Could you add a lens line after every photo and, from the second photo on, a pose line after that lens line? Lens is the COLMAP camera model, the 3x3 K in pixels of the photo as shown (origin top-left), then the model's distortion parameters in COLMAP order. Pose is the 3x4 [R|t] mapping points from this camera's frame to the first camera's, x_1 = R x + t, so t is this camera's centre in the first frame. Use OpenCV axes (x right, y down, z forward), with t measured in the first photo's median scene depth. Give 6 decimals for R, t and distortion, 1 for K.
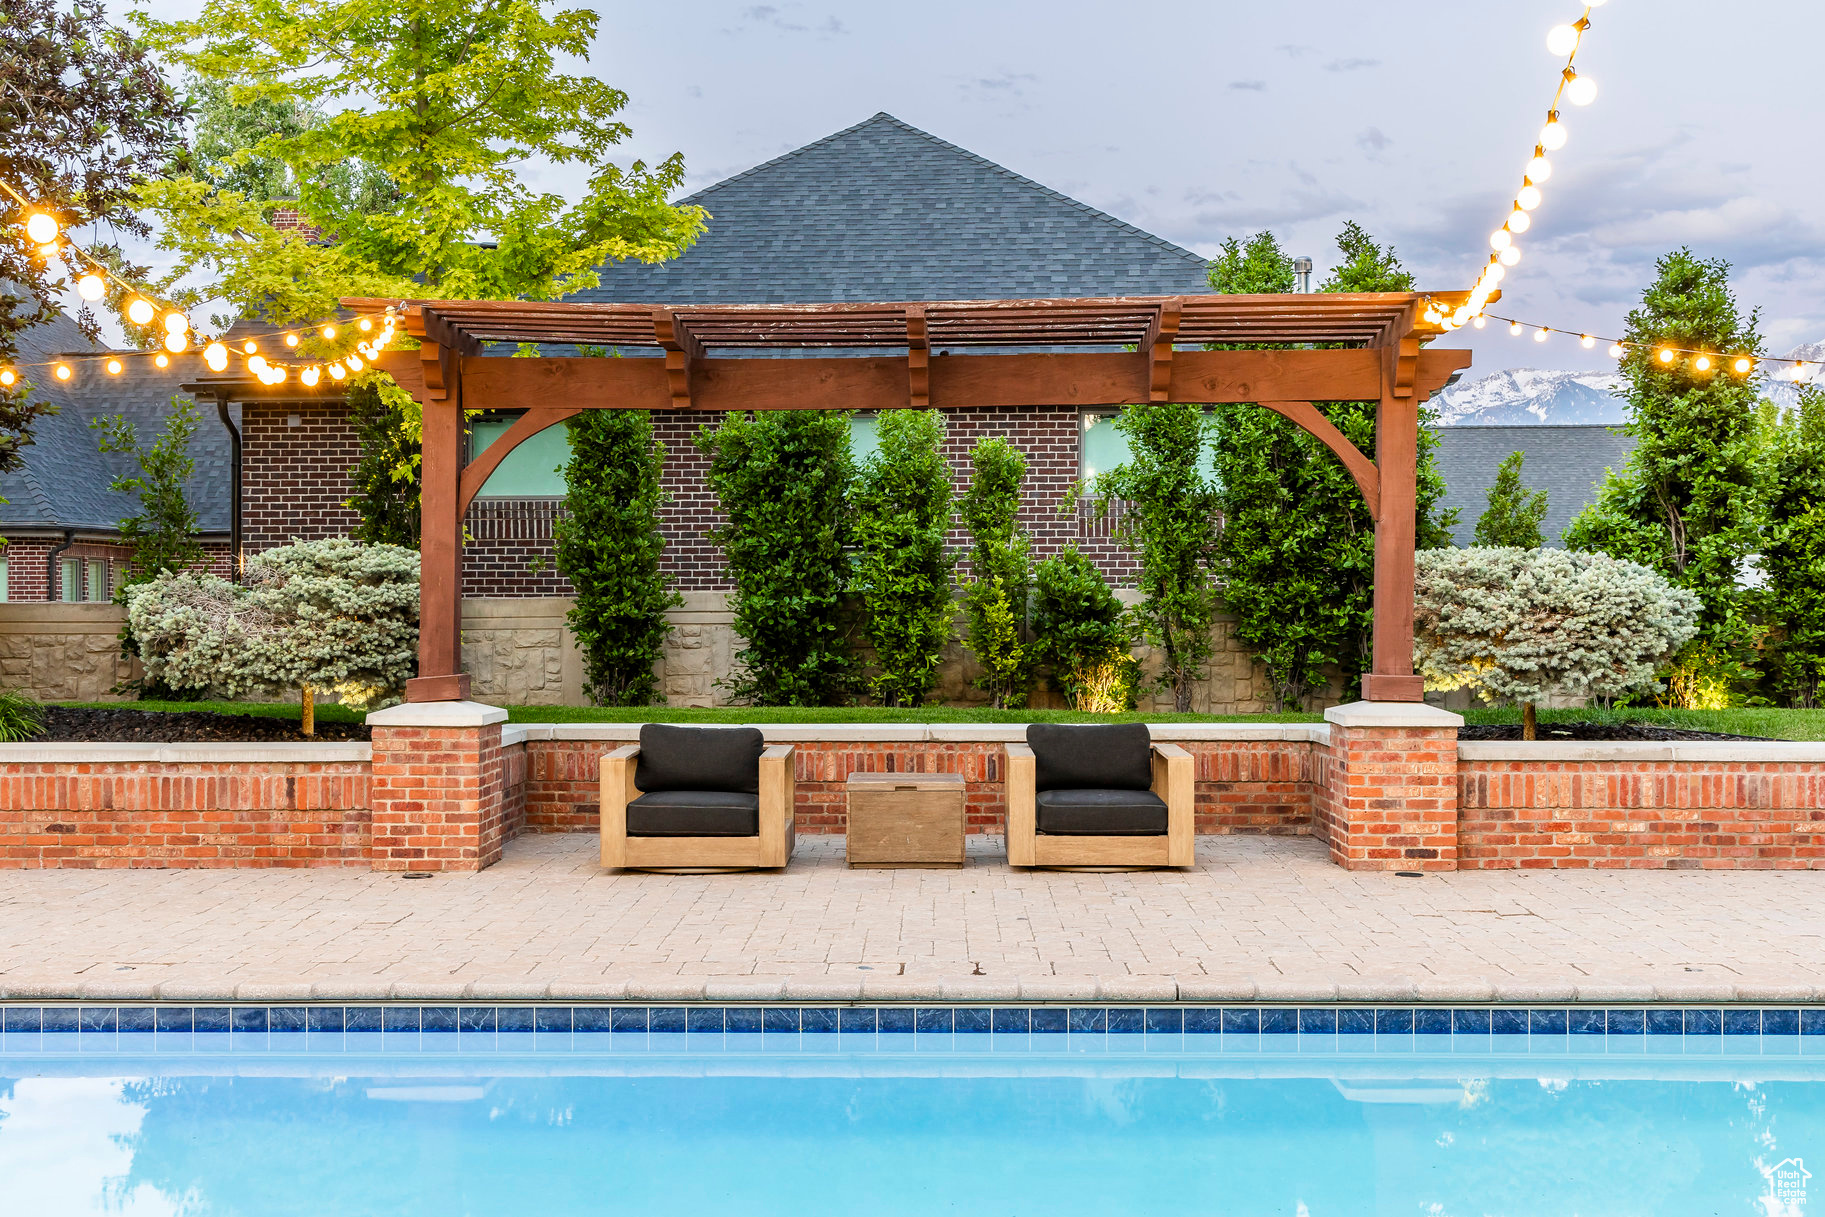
lens RADIAL K [[2209.3, 0, 912.3], [0, 2209.3, 608.1], [0, 0, 1]] dist [0.005124, 0.000000]
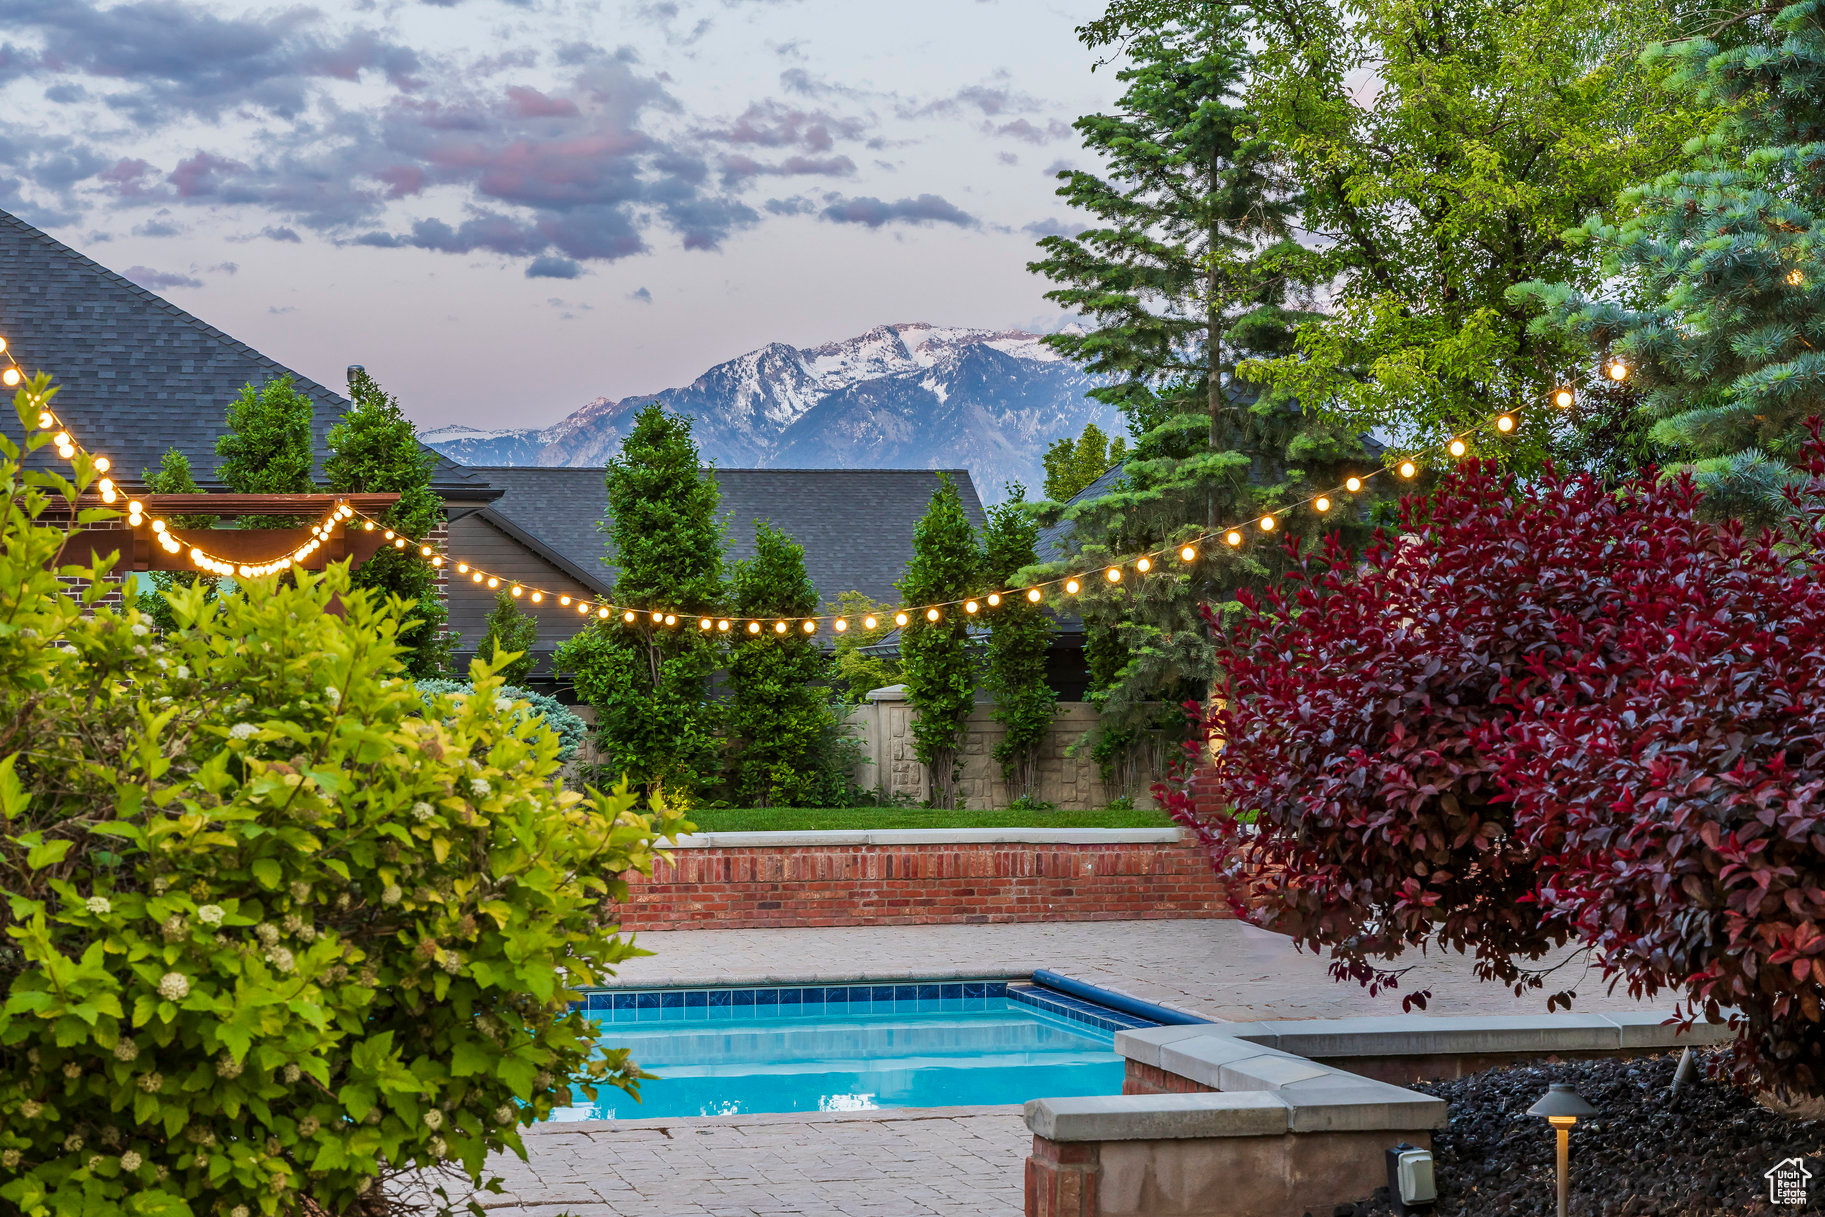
lens RADIAL K [[3422.8, 0, 912.2], [0, 3422.8, 607.1], [0, 0, 1]] dist [0.042375, 0.000000]
pose [[0.964554, 0.001961, 0.263877, 0.014619], [0.003724, 0.999772, -0.021043, -0.021516], [-0.263858, 0.021280, 0.964327, -0.711628]]
